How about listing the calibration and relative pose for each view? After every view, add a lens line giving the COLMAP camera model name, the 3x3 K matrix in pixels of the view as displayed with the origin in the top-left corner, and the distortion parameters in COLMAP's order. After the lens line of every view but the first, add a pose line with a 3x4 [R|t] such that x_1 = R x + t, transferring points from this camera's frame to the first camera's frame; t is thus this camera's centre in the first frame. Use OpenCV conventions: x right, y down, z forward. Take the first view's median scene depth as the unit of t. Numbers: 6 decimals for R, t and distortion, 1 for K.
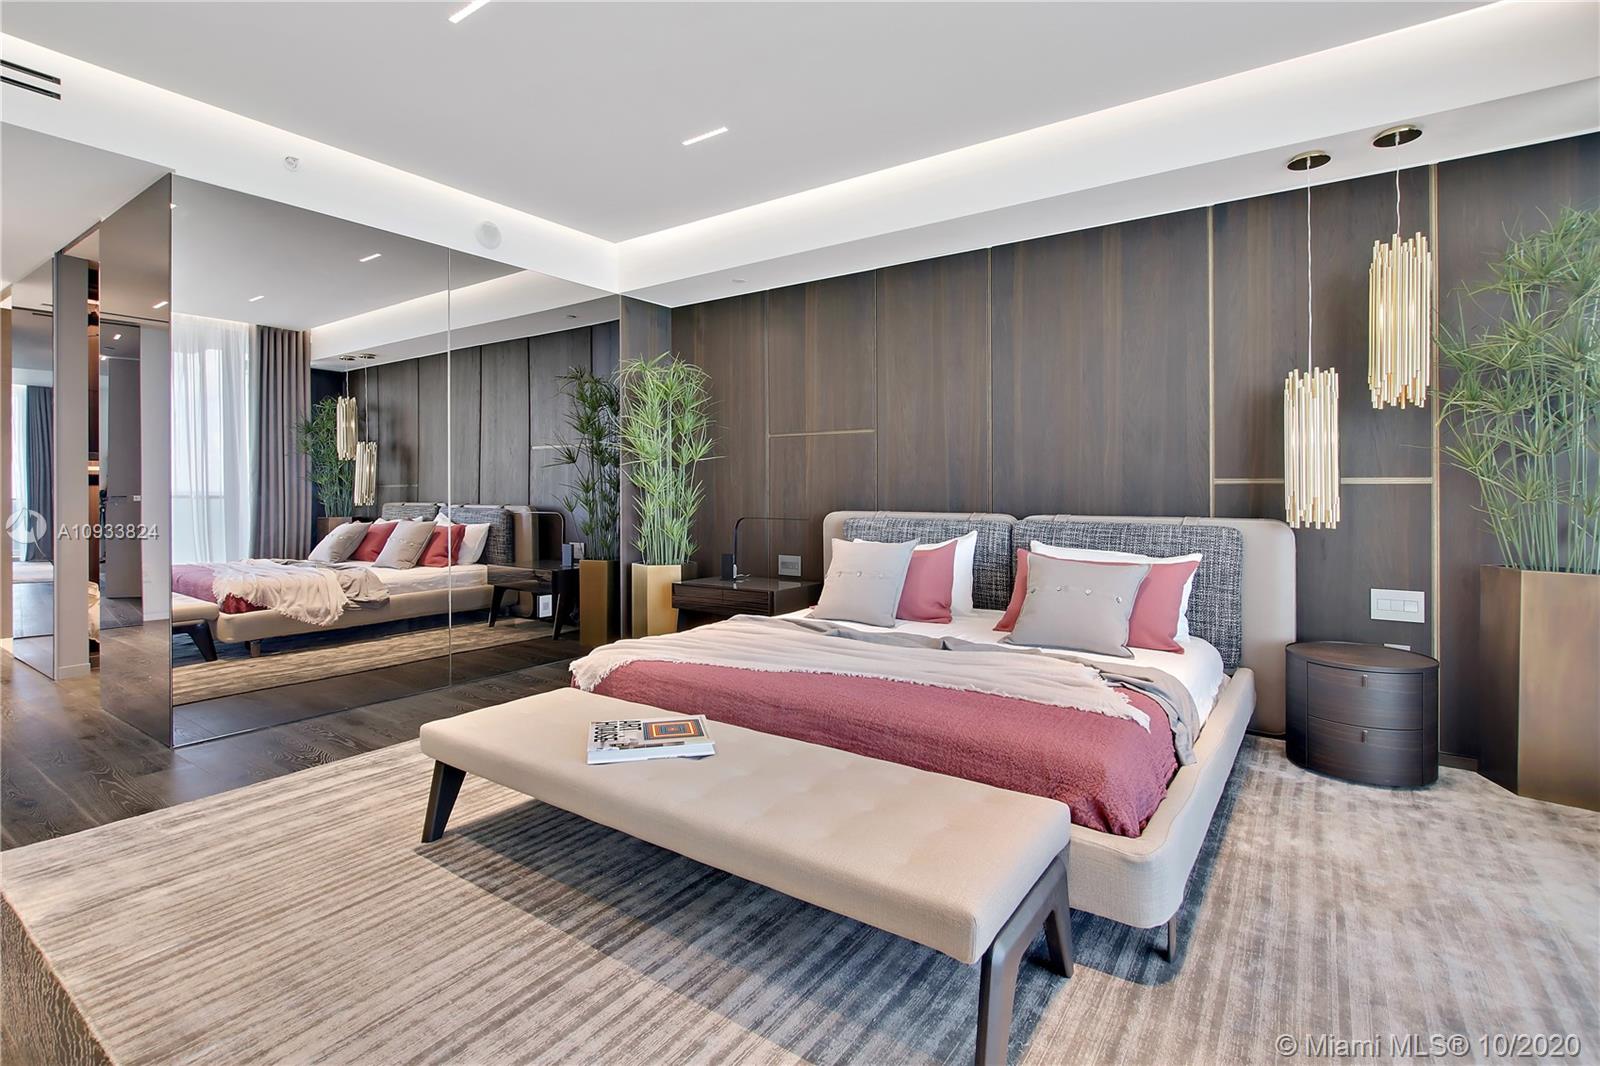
lens RADIAL K [[749.3, 0, 802.7], [0, 749.3, 536.0], [0, 0, 1]] dist [-0.008286, -0.000023]
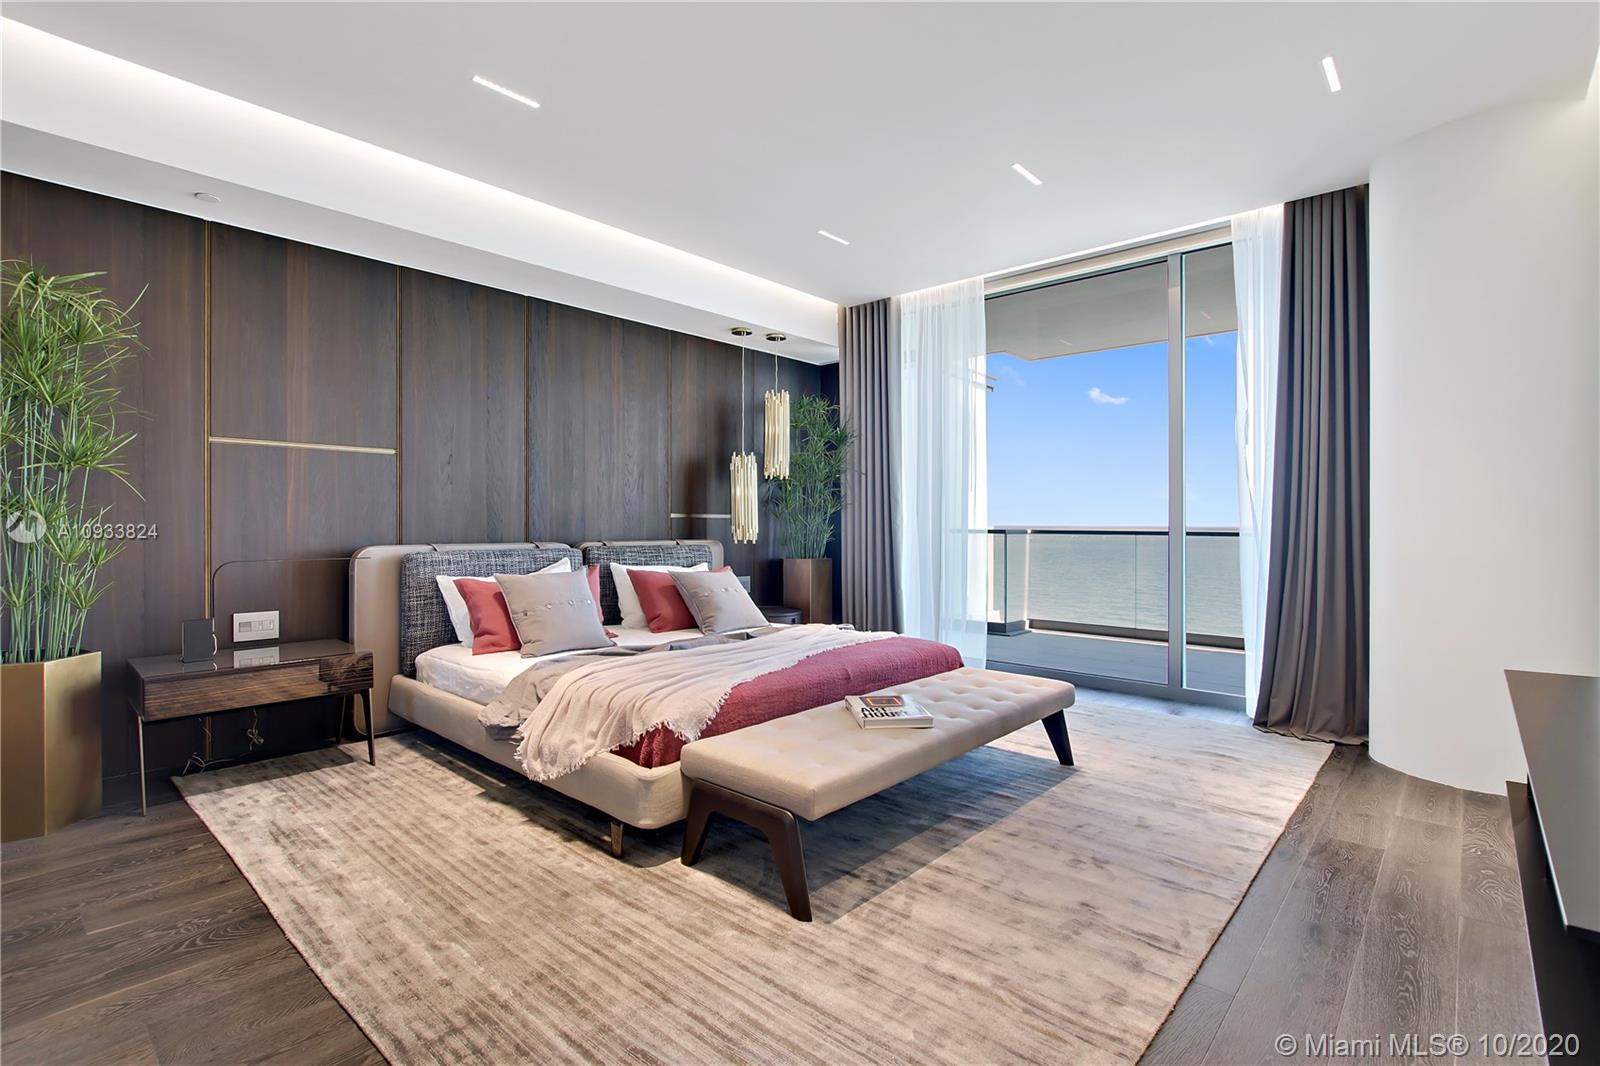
lens RADIAL K [[749.3, 0, 802.7], [0, 749.3, 536.0], [0, 0, 1]] dist [-0.008286, -0.000023]
pose [[0.118382, -0.010268, 0.992915, -1.019490], [0.057782, 0.998323, 0.003434, -0.028127], [-0.991285, 0.056966, 0.118777, 0.666920]]
